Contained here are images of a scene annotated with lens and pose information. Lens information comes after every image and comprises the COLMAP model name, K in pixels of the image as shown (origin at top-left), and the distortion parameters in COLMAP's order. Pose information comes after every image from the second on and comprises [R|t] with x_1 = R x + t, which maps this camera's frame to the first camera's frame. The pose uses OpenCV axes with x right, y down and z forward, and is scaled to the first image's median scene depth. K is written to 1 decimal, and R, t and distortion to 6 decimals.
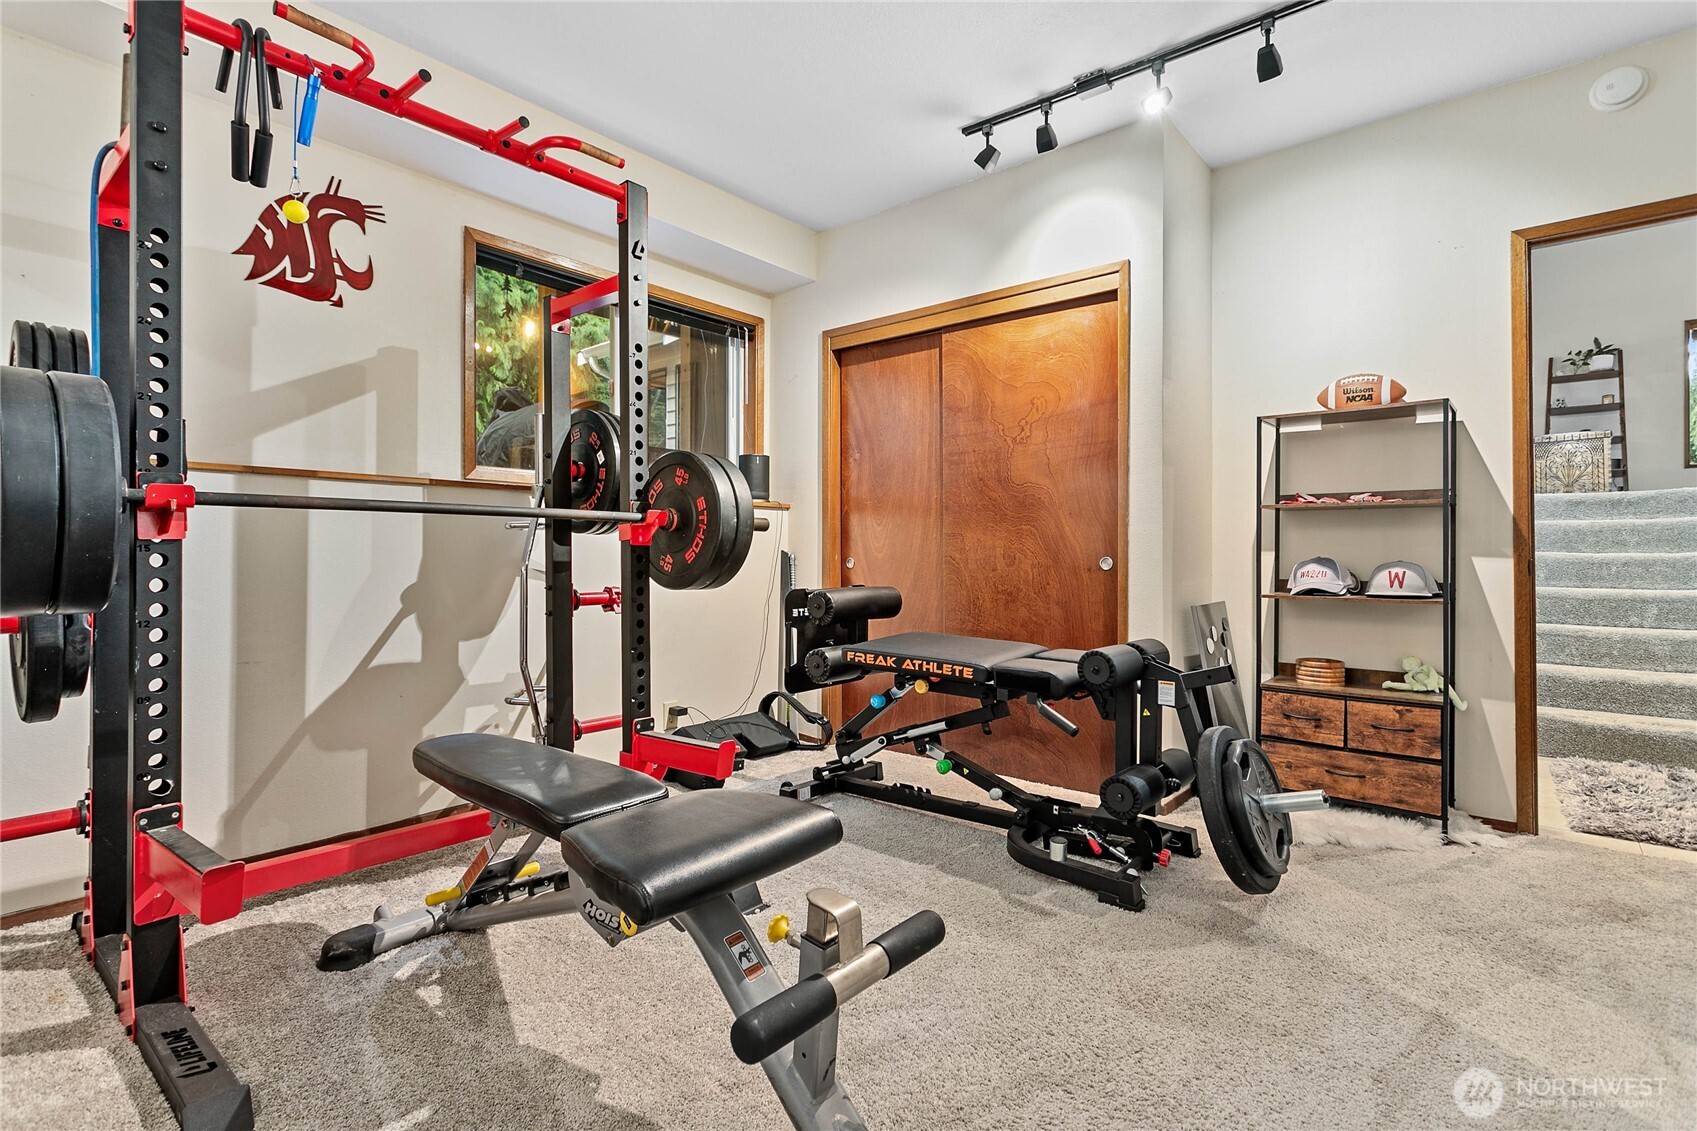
lens RADIAL K [[807.3, 0, 845.2], [0, 807.3, 560.0], [0, 0, 1]] dist [0.000736, 0.002702]
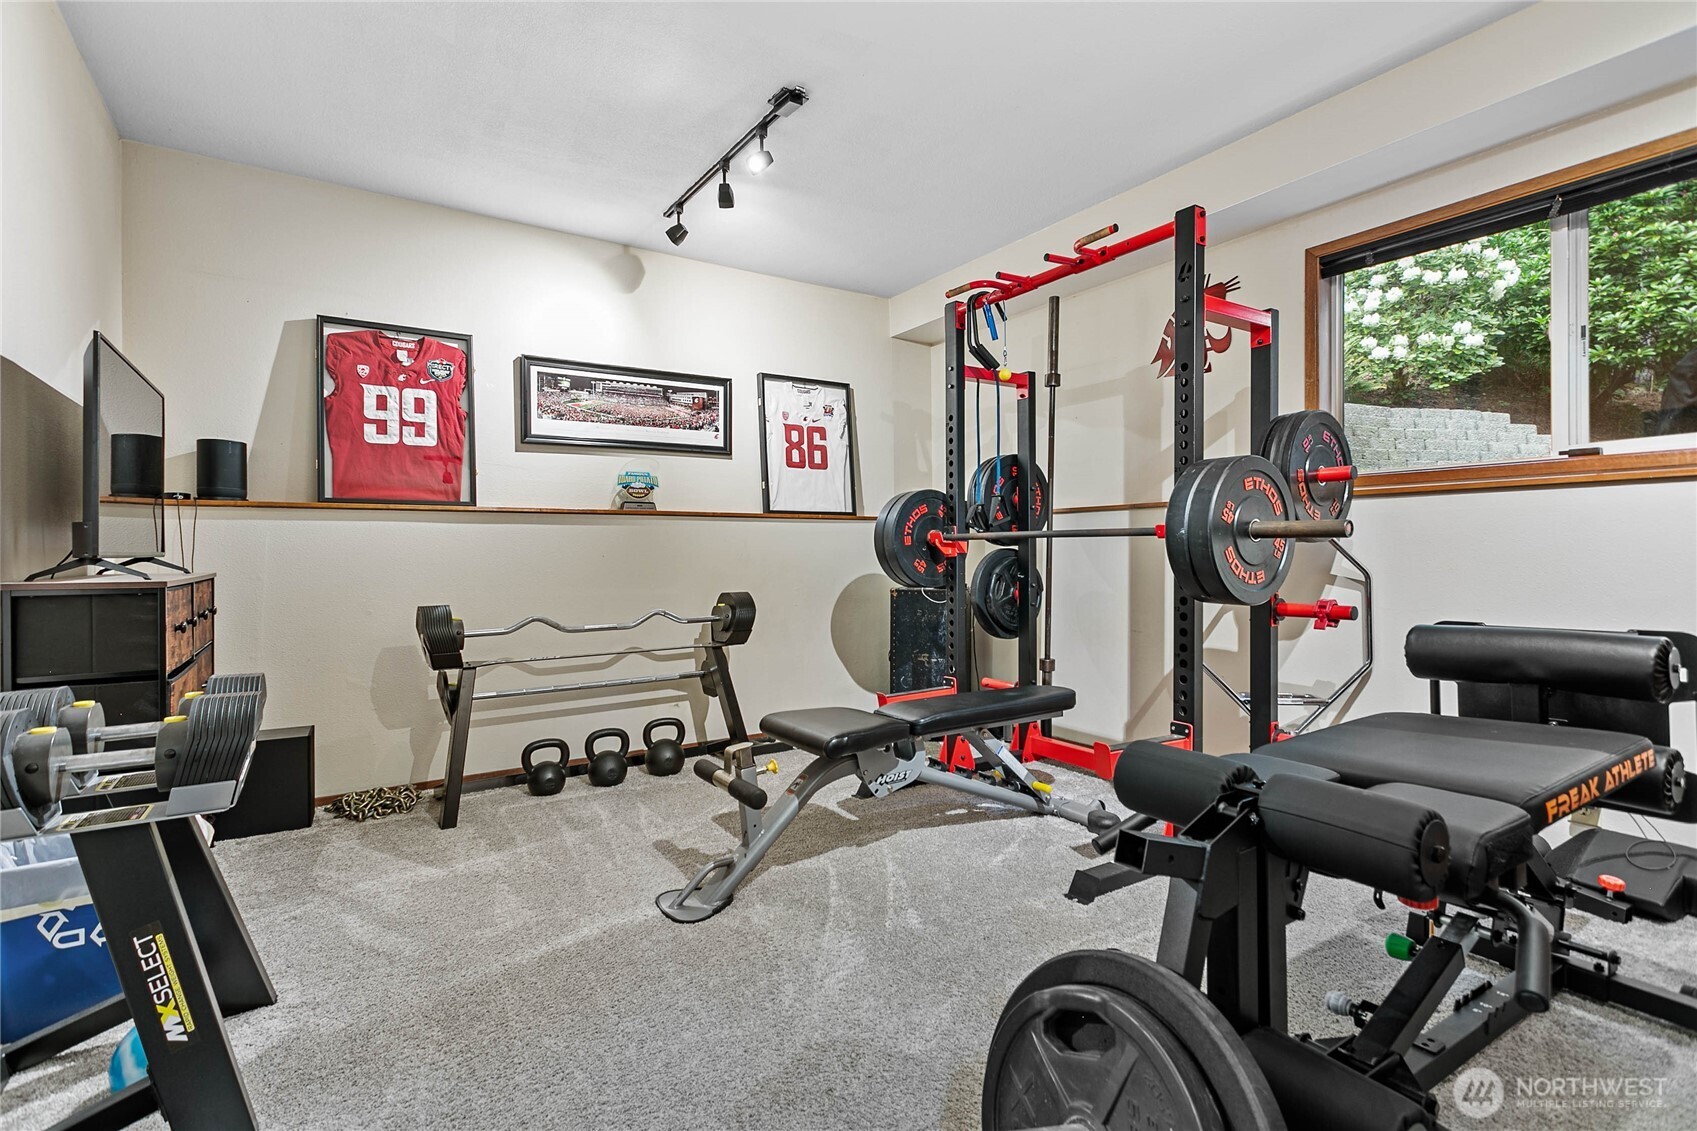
lens RADIAL K [[807.3, 0, 846.2], [0, 807.3, 558.7], [0, 0, 1]] dist [0.000736, 0.002702]
pose [[-0.298053, 0.004287, -0.954540, 0.968634], [-0.001023, 0.999988, 0.004811, -0.018973], [0.954549, 0.002411, -0.298045, 1.003924]]
